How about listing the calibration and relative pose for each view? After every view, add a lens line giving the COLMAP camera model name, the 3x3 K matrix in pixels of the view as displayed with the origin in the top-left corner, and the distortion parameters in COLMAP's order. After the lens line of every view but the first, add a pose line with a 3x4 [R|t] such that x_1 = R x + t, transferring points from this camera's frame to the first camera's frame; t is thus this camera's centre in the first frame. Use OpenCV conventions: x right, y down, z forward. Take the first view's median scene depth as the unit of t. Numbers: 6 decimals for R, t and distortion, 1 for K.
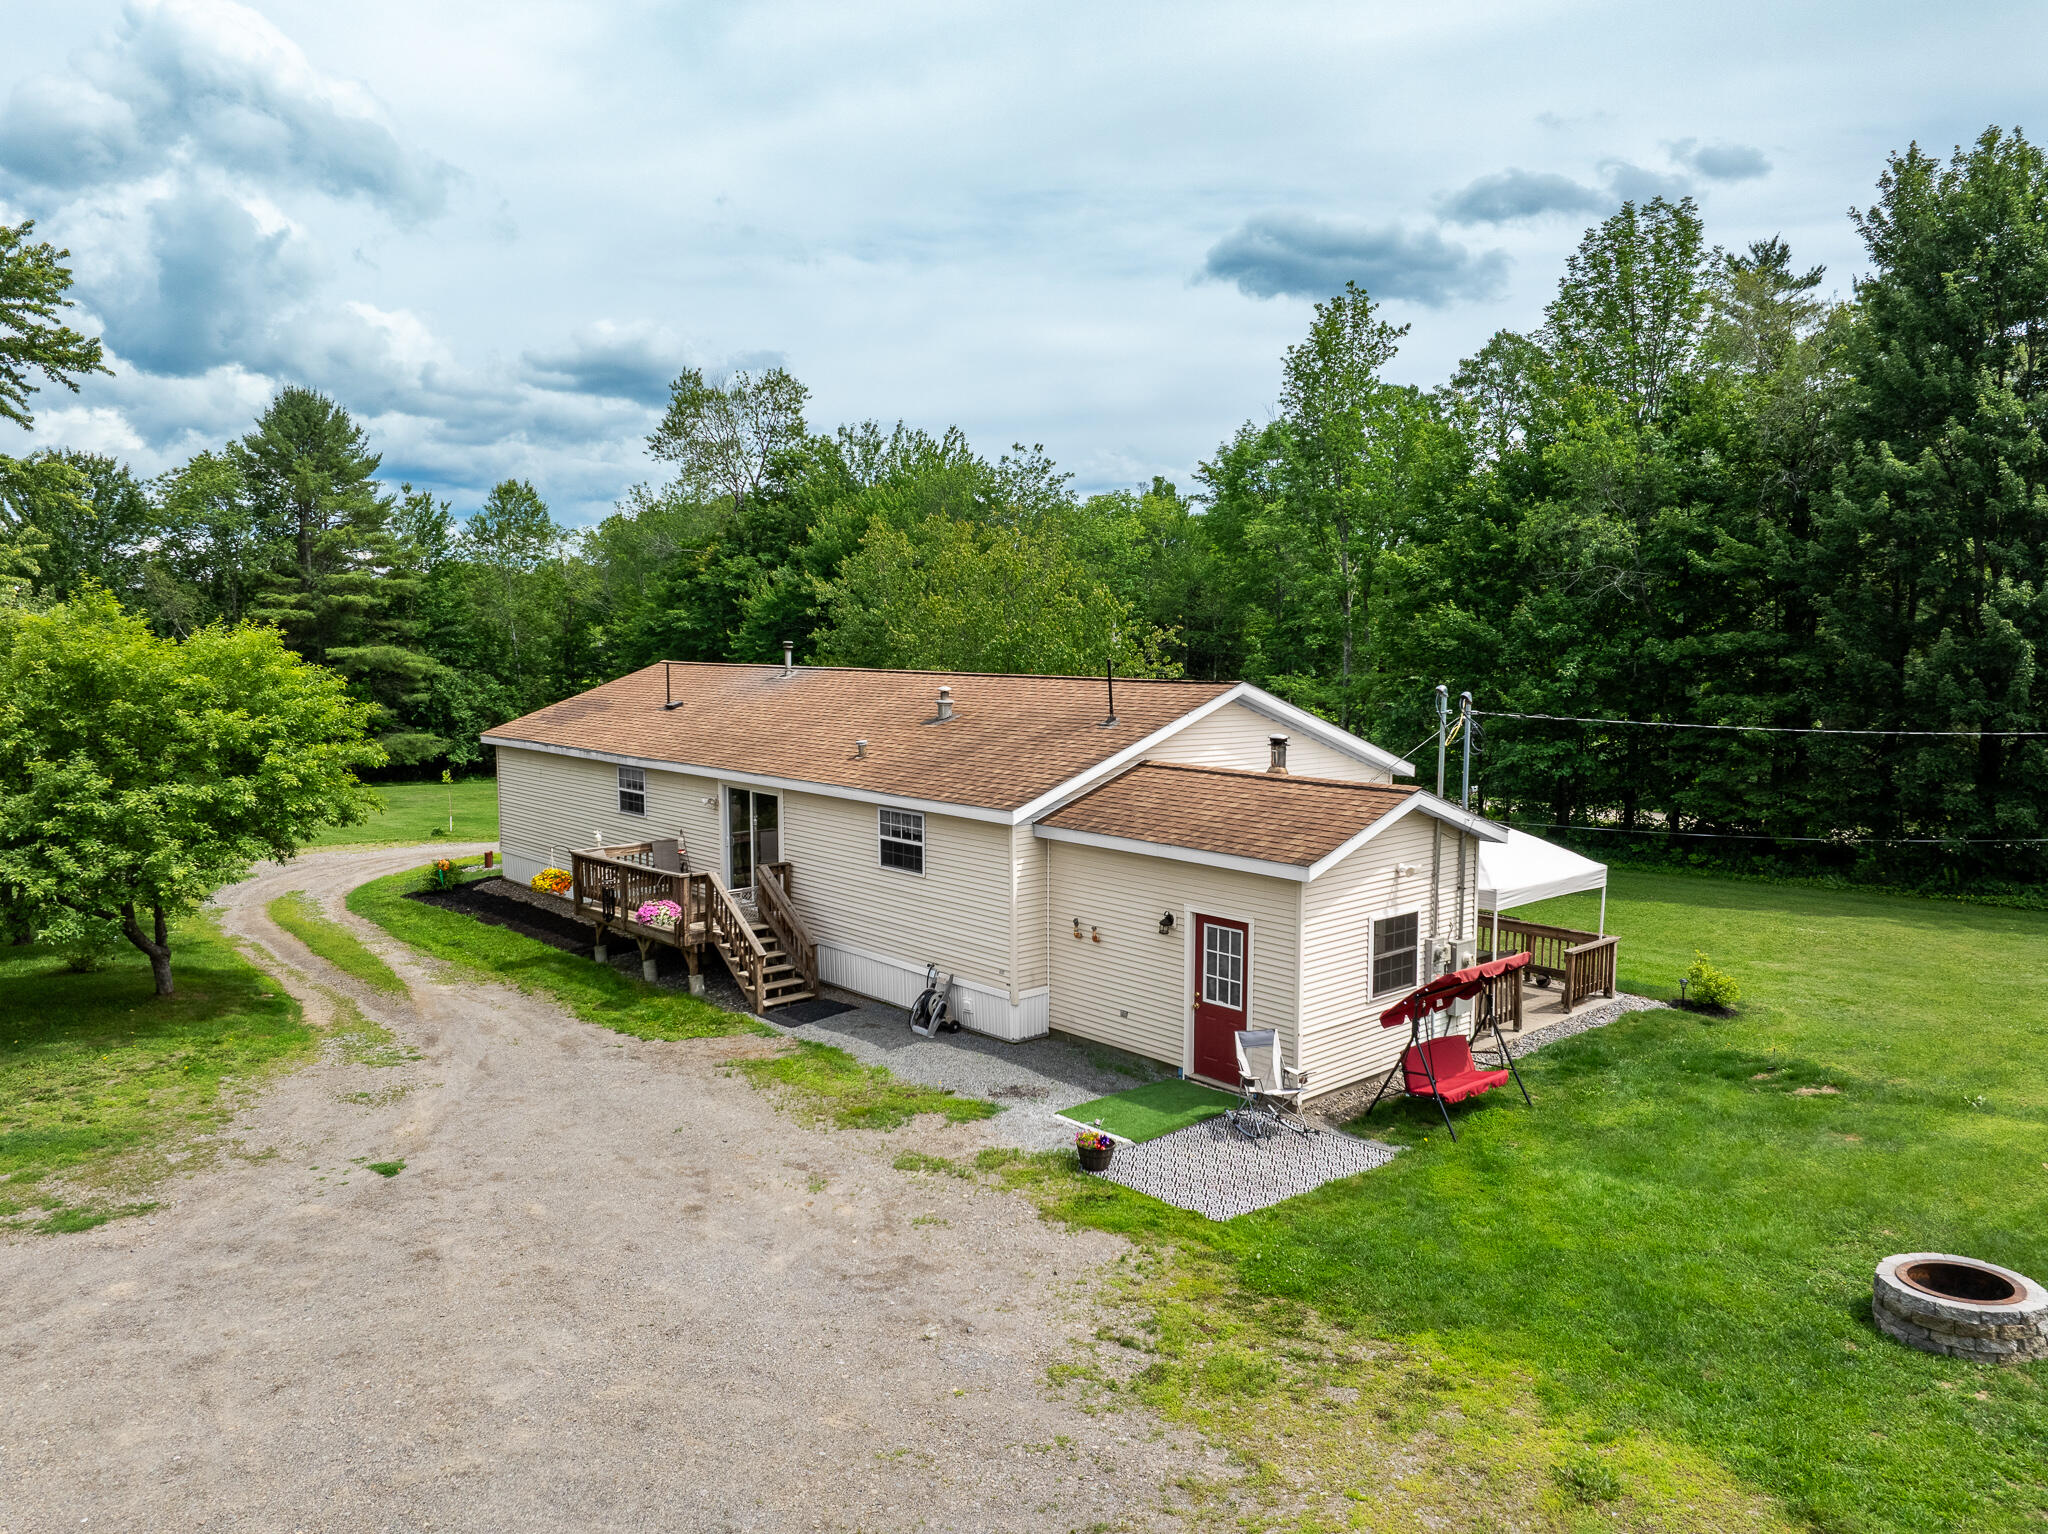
lens RADIAL K [[1436.5, 0, 1022.5], [0, 1436.5, 765.2], [0, 0, 1]] dist [-0.036287, 0.001105]
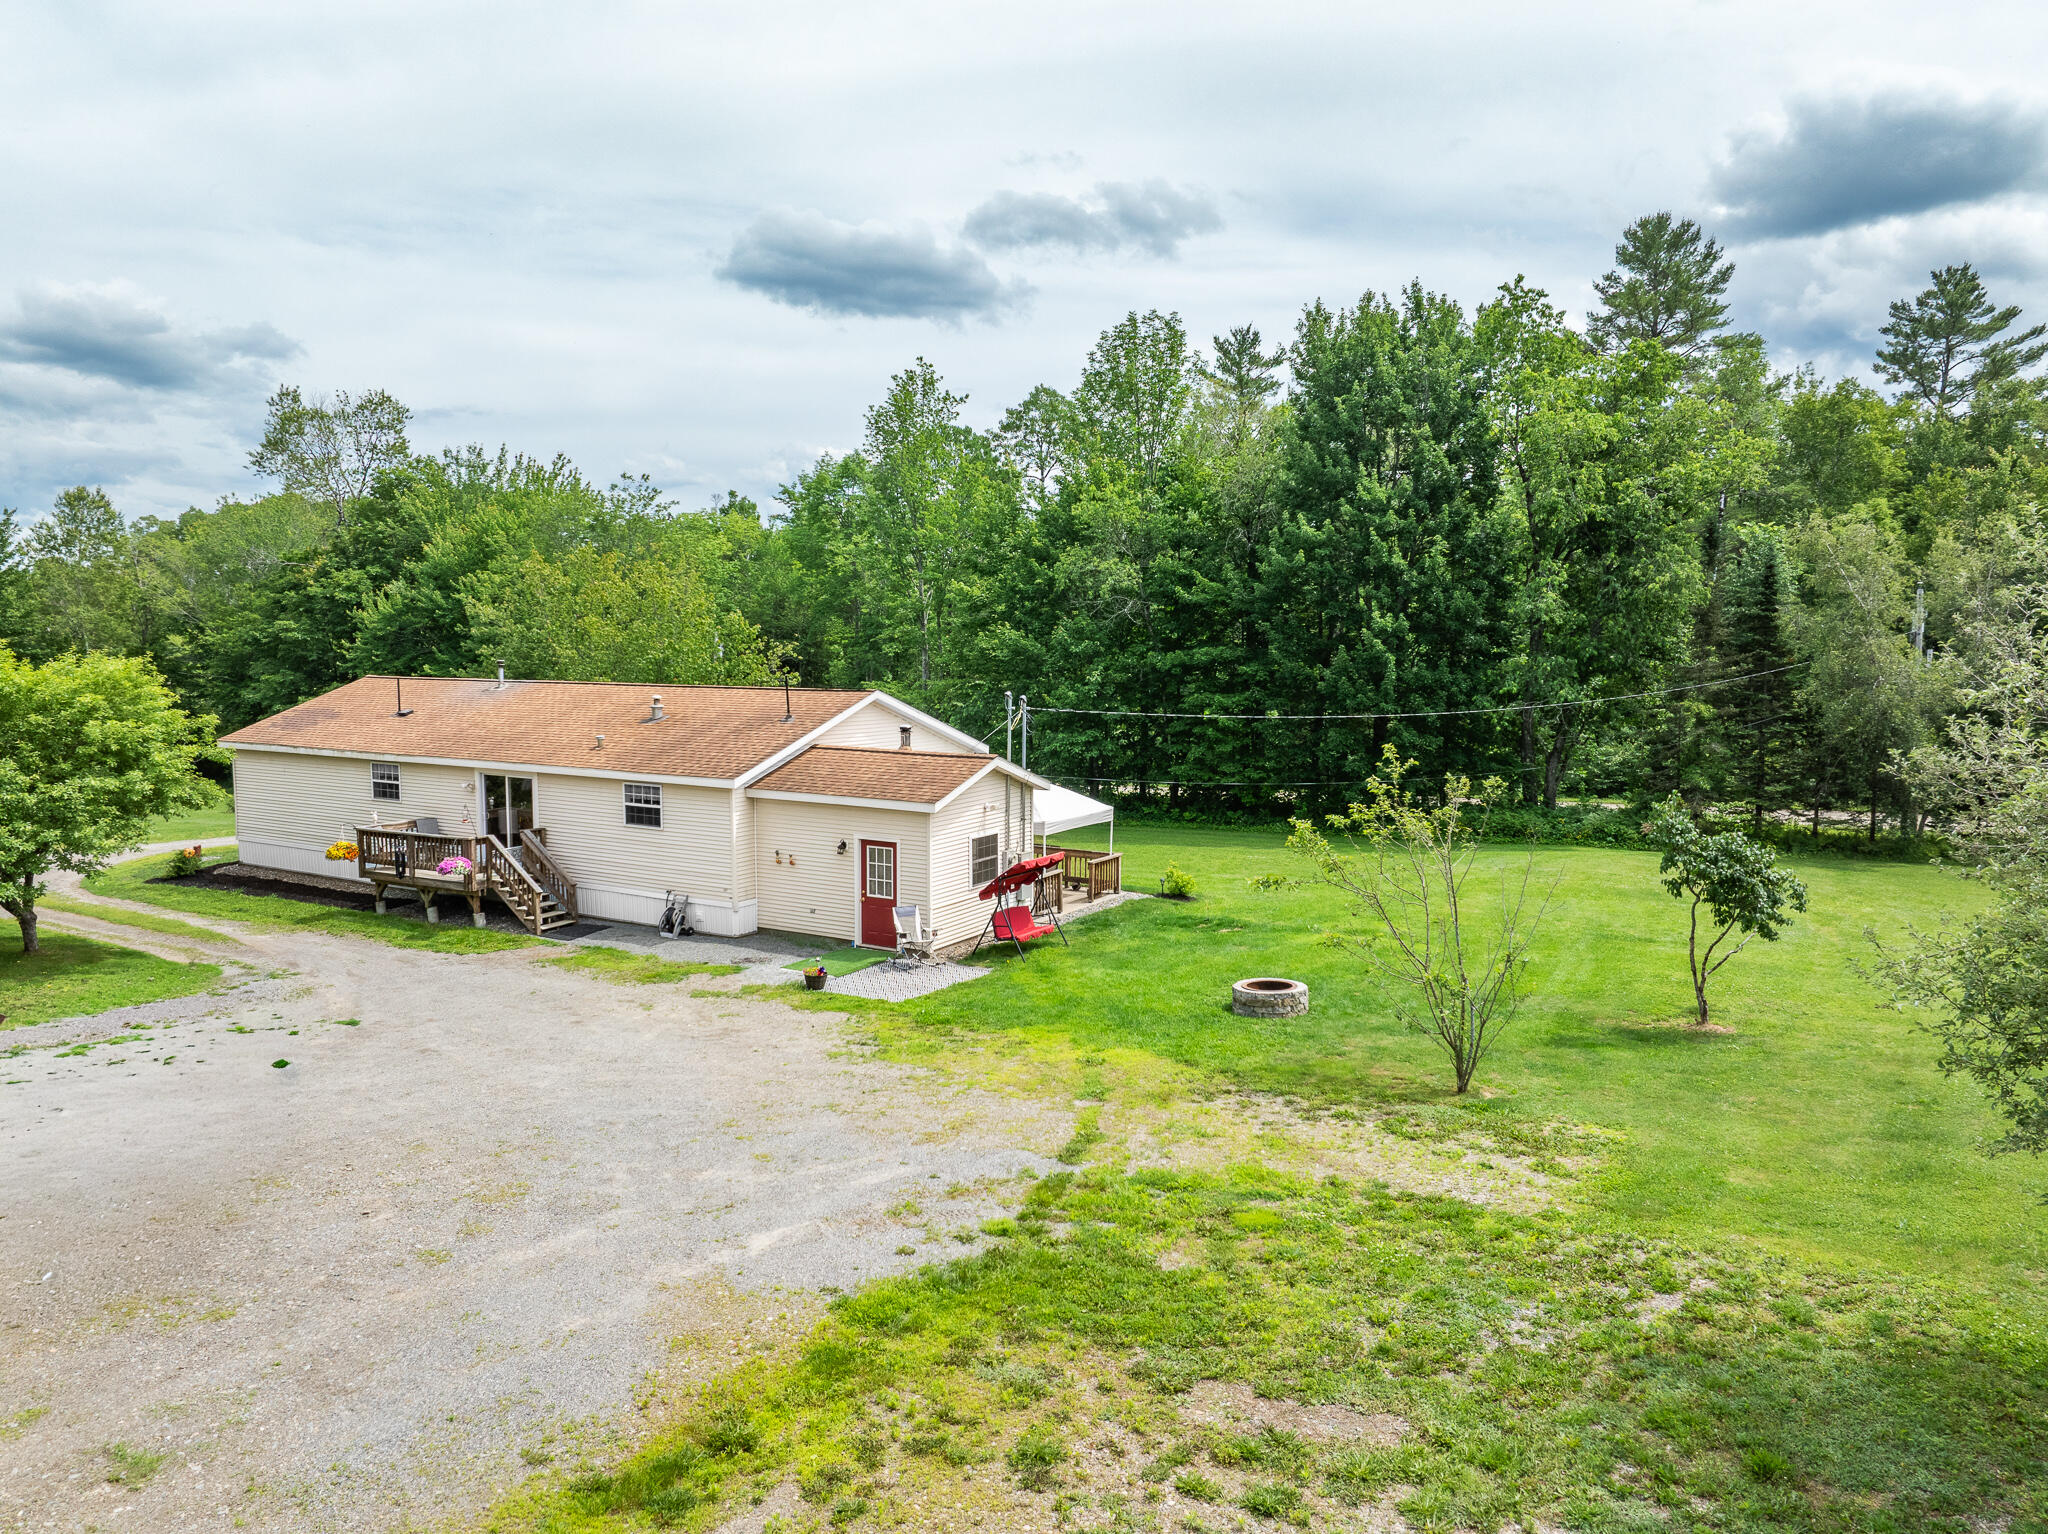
lens RADIAL K [[1436.5, 0, 1022.5], [0, 1436.5, 765.2], [0, 0, 1]] dist [-0.036287, 0.001105]
pose [[0.953787, -0.025801, 0.299374, -0.099202], [0.026008, 0.999656, 0.003294, 0.012169], [-0.299356, 0.004645, 0.954130, -0.304359]]
